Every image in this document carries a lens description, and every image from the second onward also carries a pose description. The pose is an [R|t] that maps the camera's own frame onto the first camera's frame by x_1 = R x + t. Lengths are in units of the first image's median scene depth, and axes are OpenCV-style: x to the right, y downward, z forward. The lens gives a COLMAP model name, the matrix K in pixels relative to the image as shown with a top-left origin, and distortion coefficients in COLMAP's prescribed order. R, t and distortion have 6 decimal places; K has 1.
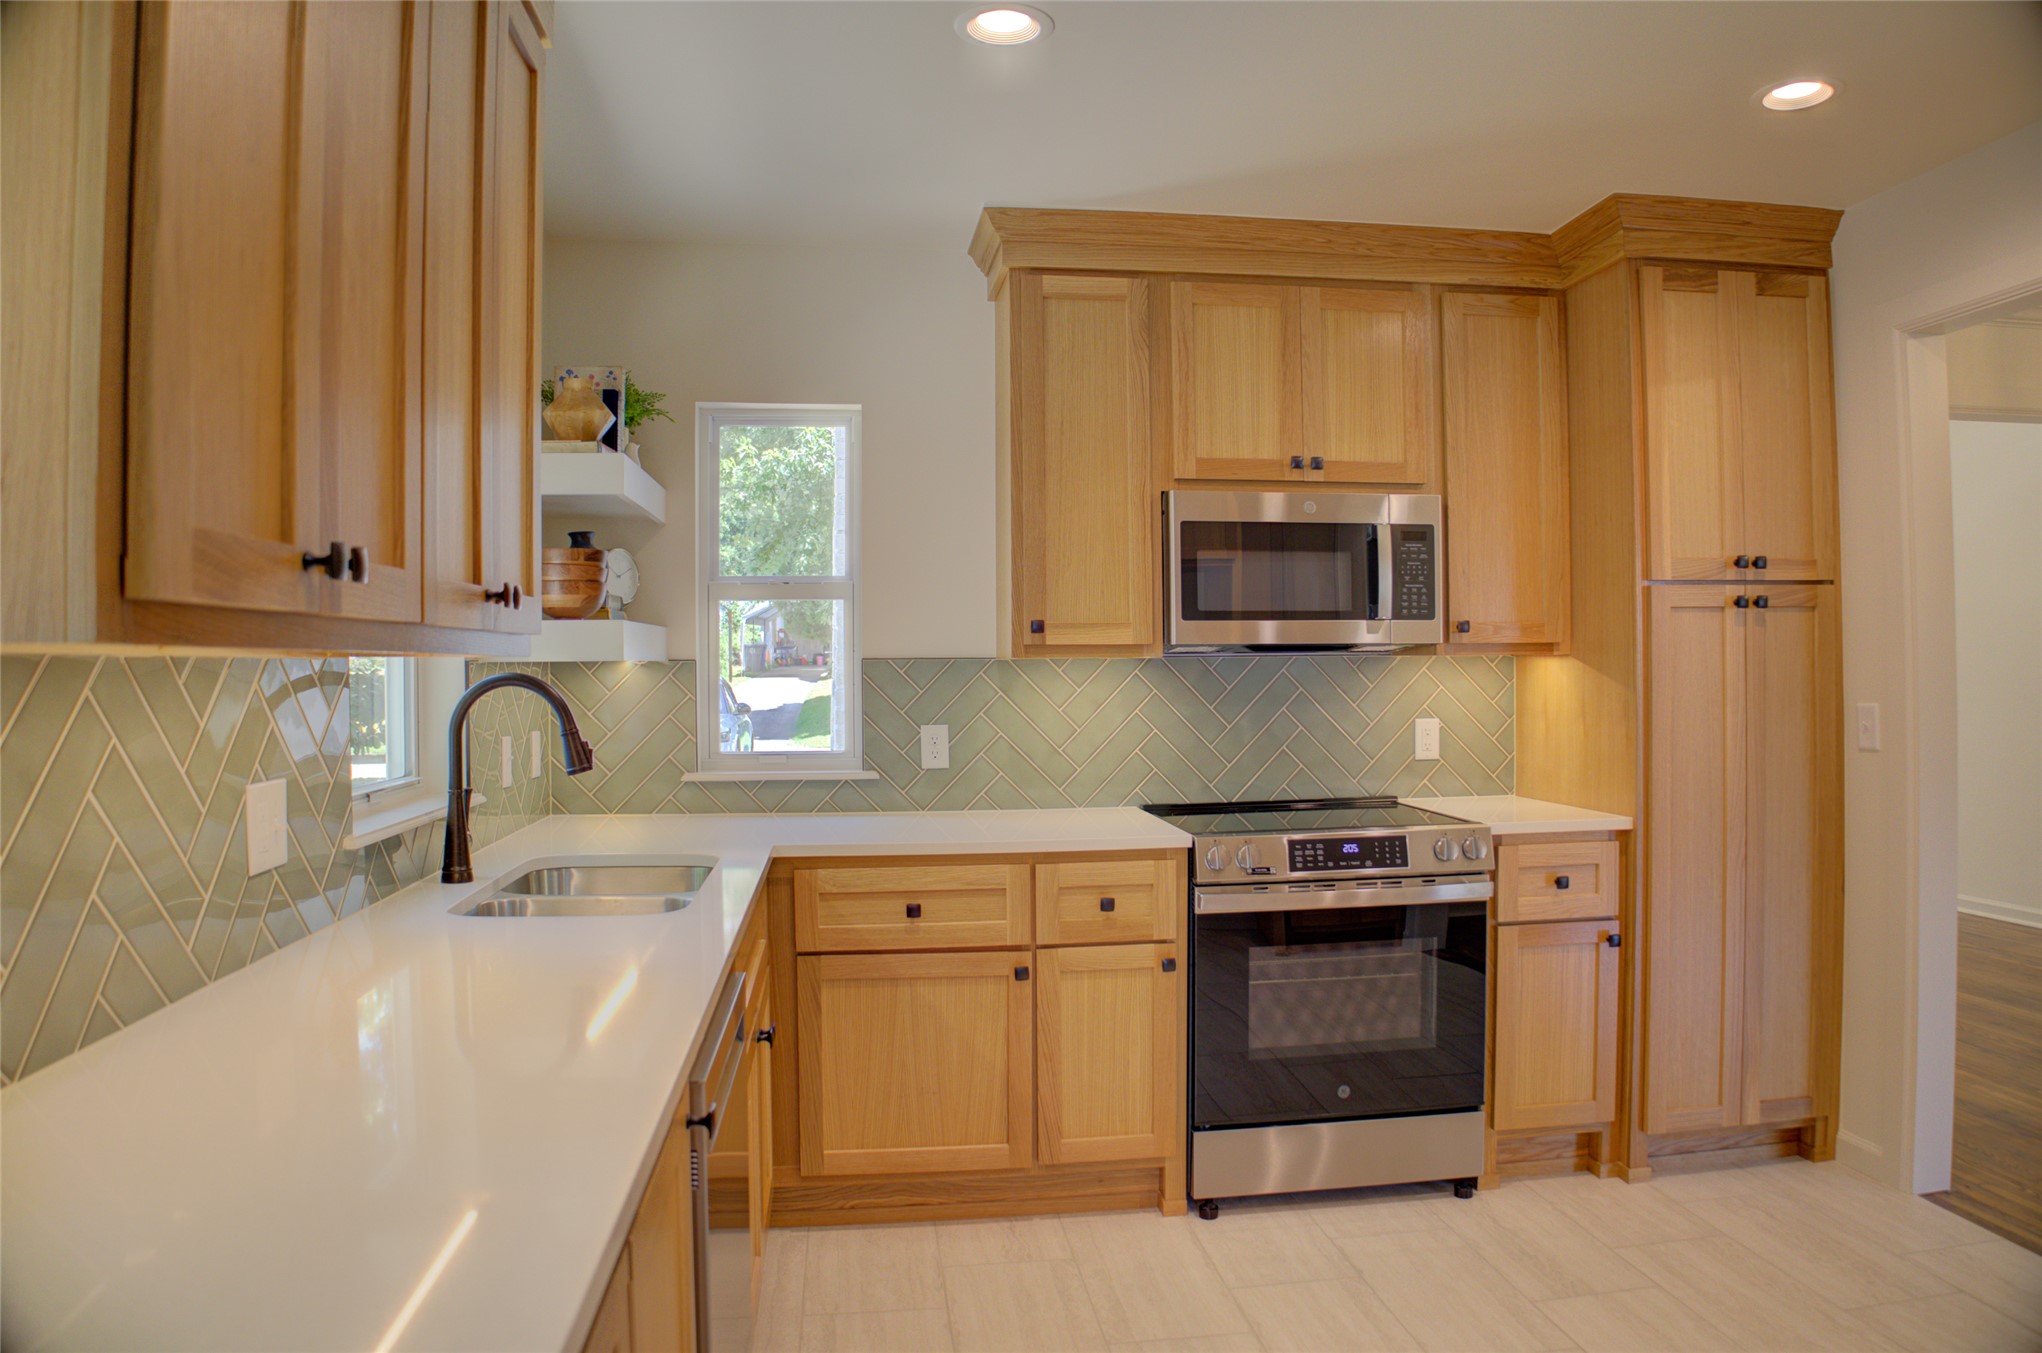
lens RADIAL K [[1385.2, 0, 1042.8], [0, 1385.2, 671.7], [0, 0, 1]] dist [-0.147878, 0.074519]
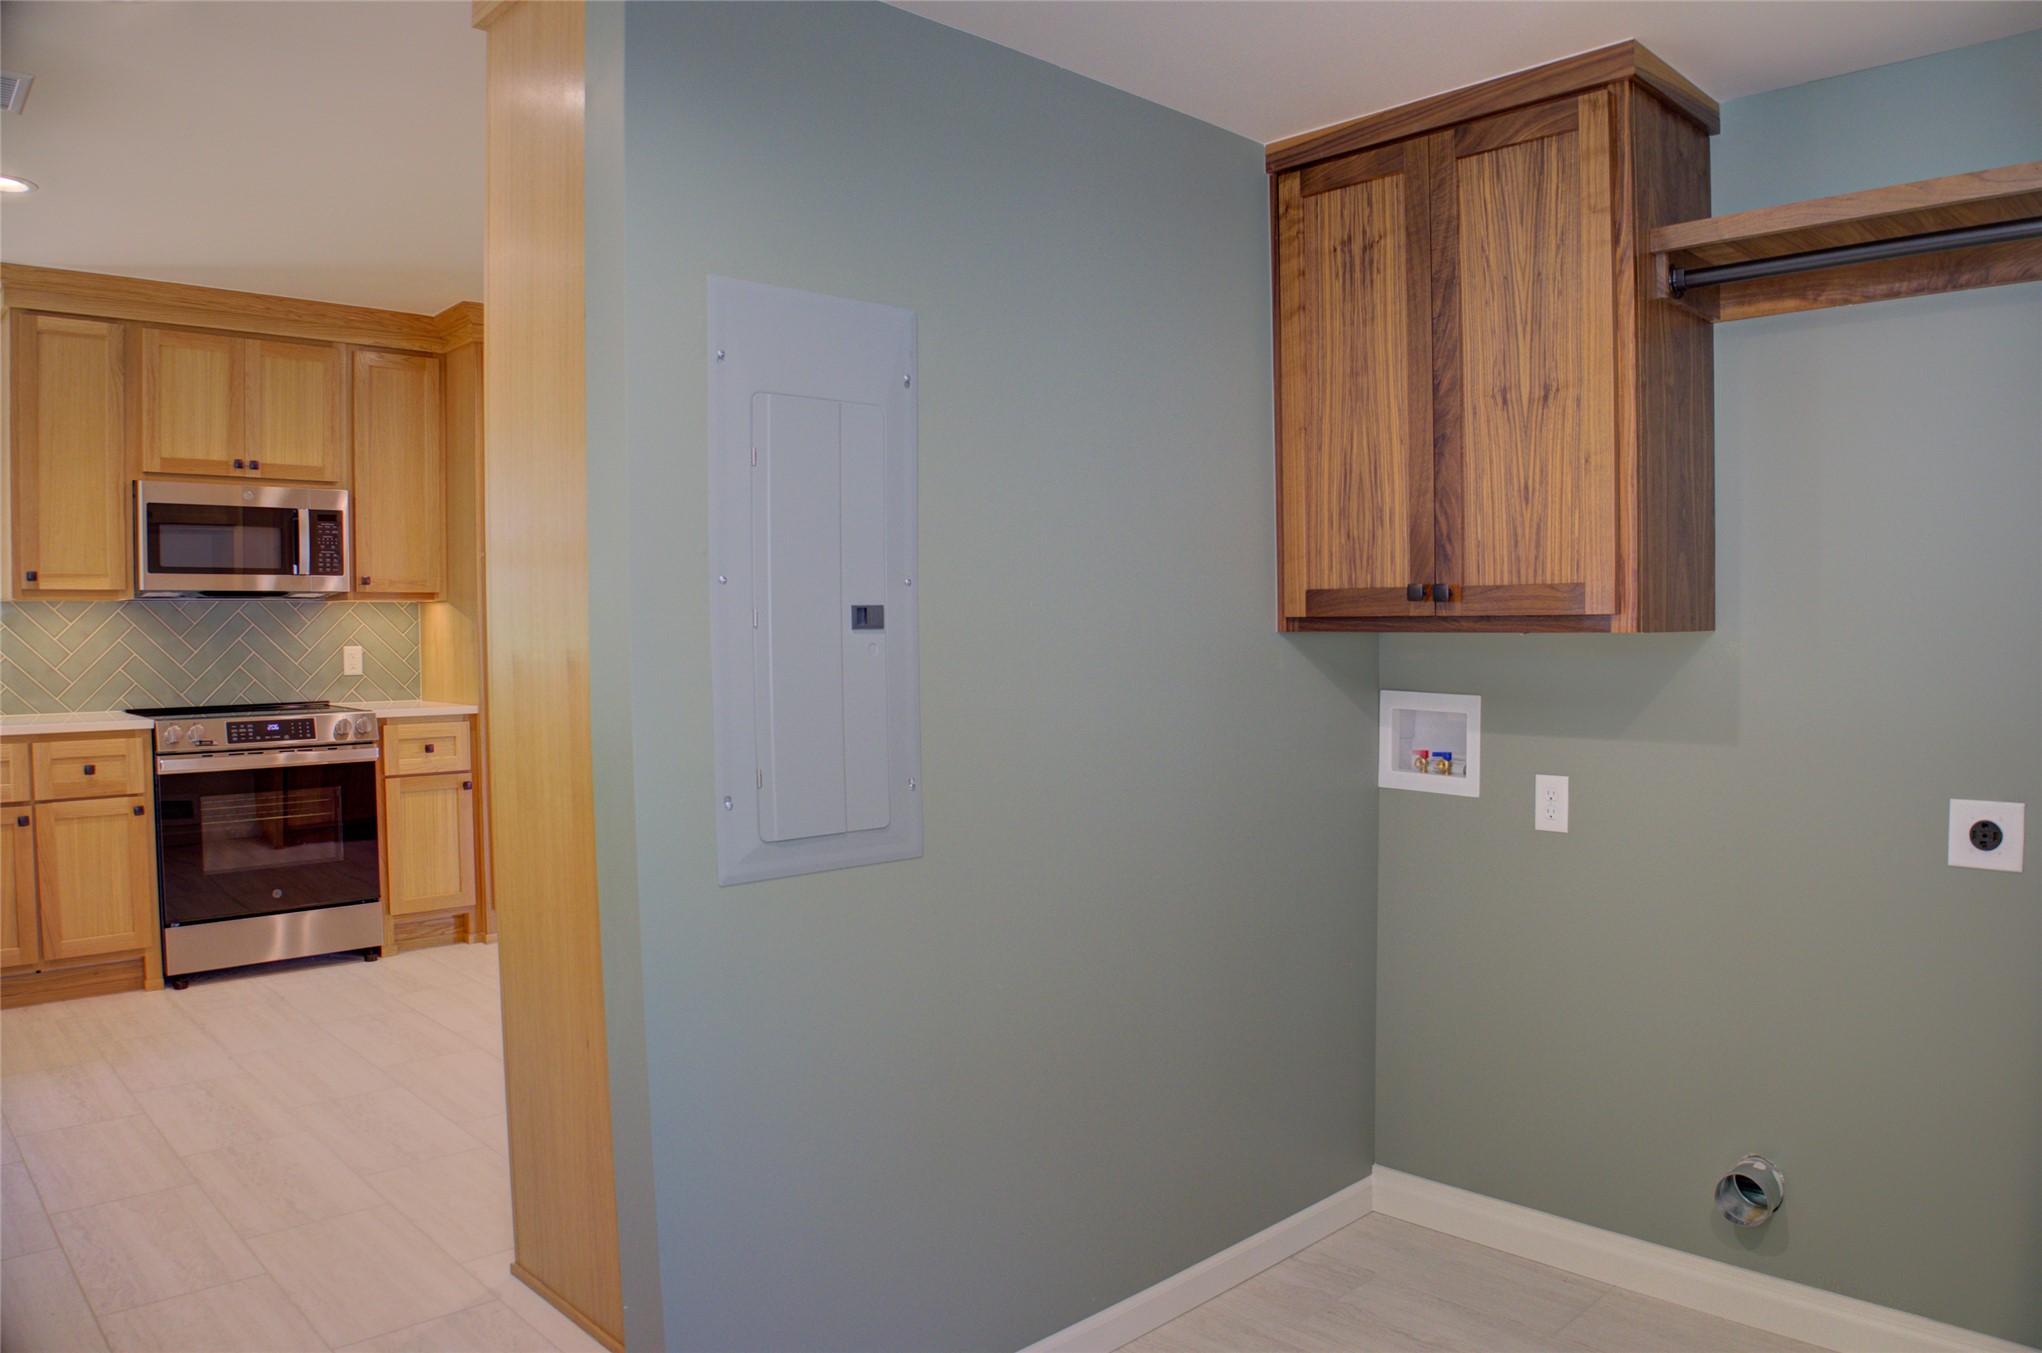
lens RADIAL K [[1376.8, 0, 1027.5], [0, 1376.8, 690.6], [0, 0, 1]] dist [-0.094978, 0.005937]
pose [[0.811957, -0.020526, 0.583356, 0.041773], [0.001058, 0.999432, 0.033693, 0.039012], [-0.583716, -0.026740, 0.811517, -0.628207]]
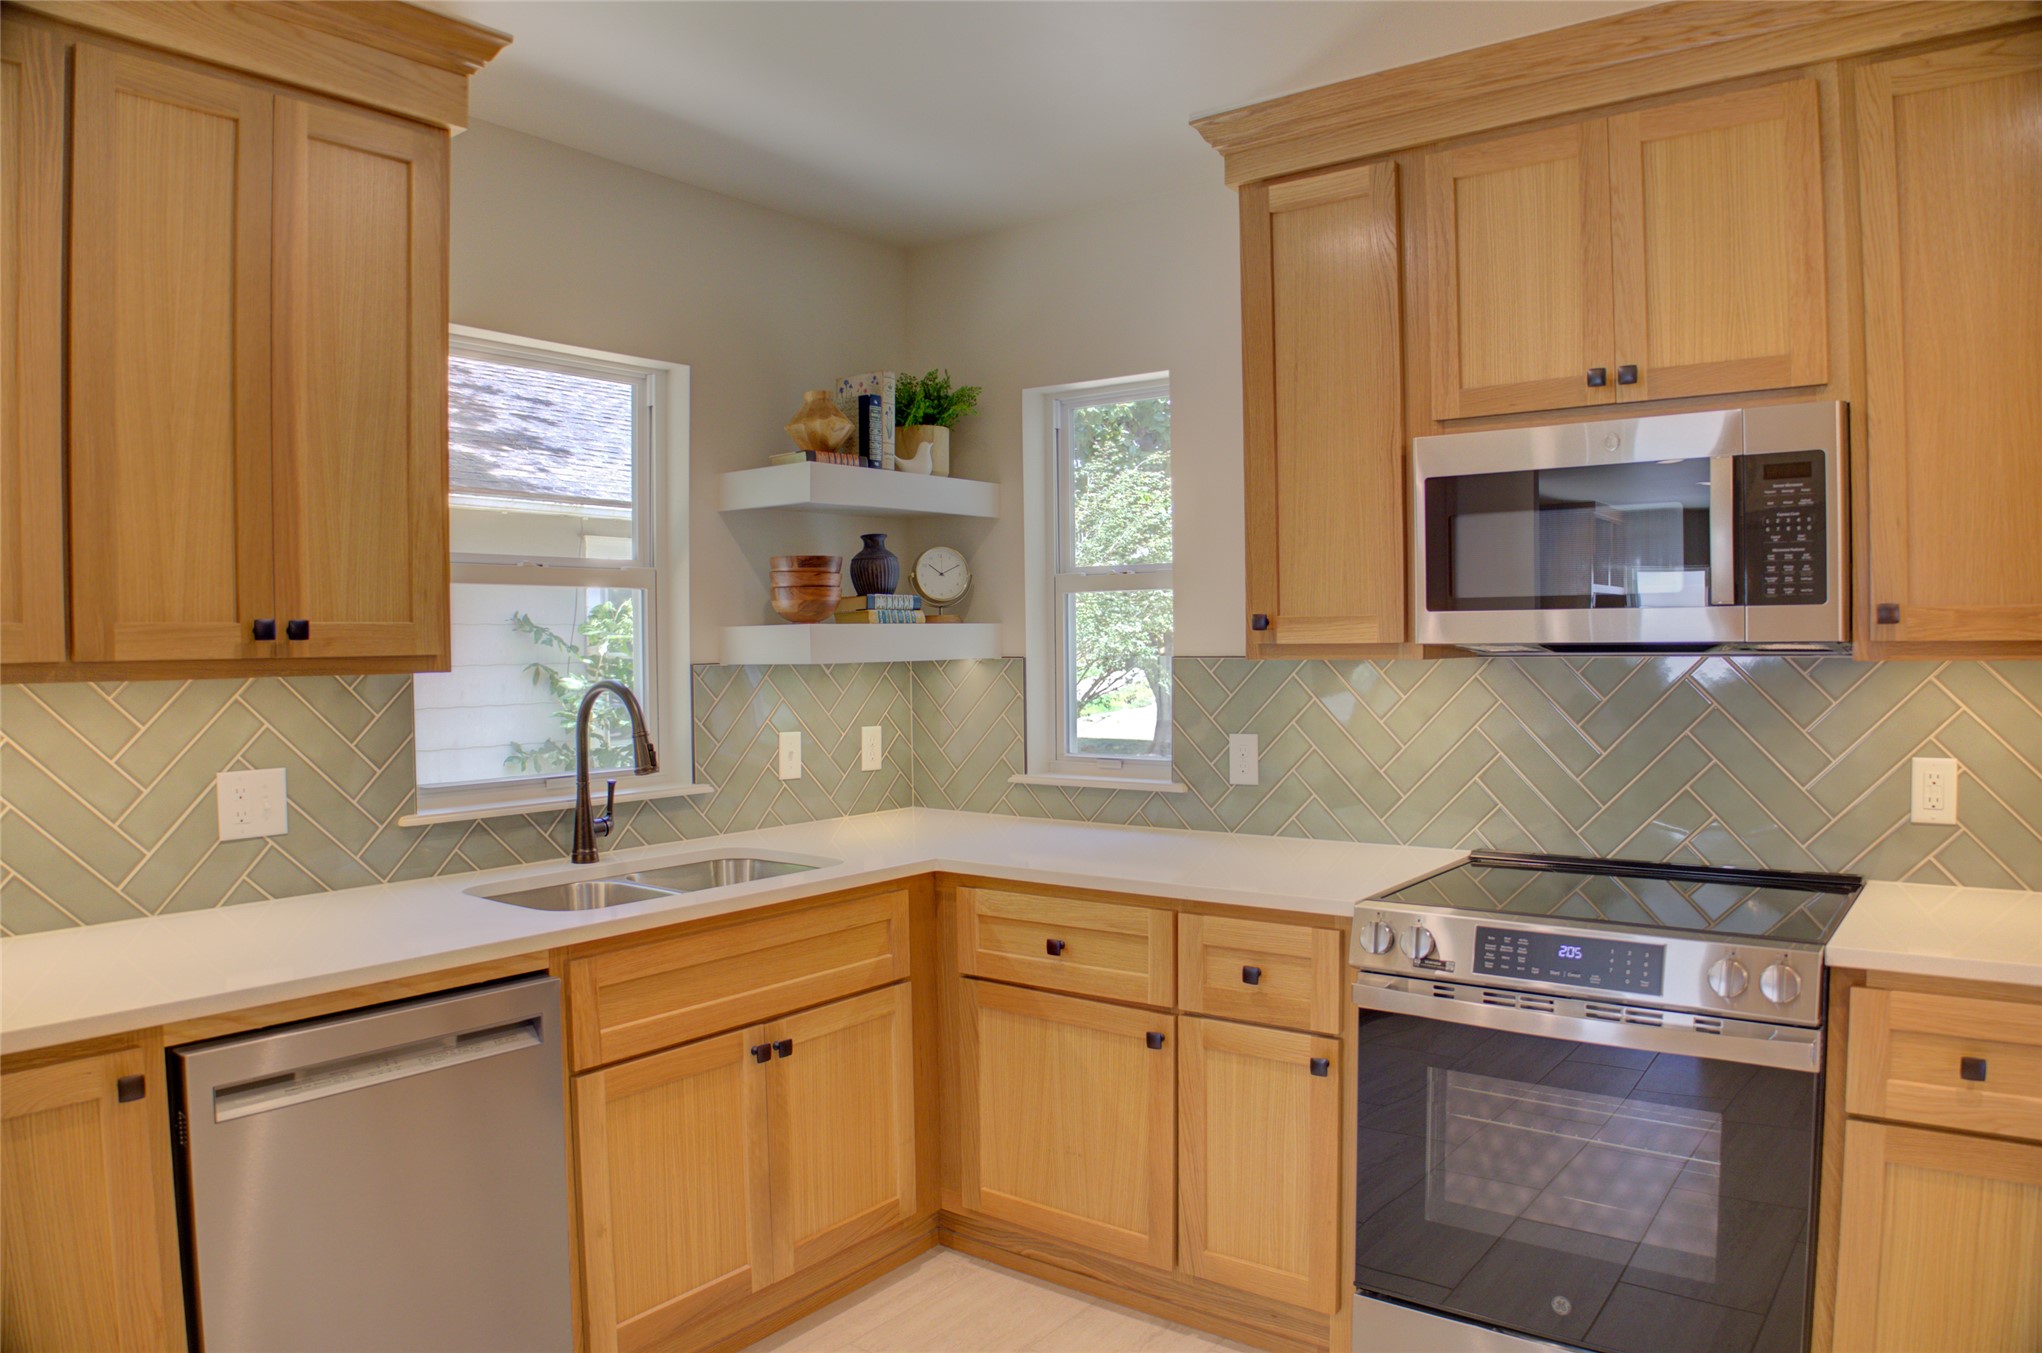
lens RADIAL K [[1385.2, 0, 1042.8], [0, 1385.2, 671.7], [0, 0, 1]] dist [-0.147878, 0.074519]
pose [[0.708933, 0.015903, -0.705096, 0.481546], [0.000390, 0.999737, 0.022940, -0.022050], [0.705275, -0.016537, 0.708741, 0.339495]]
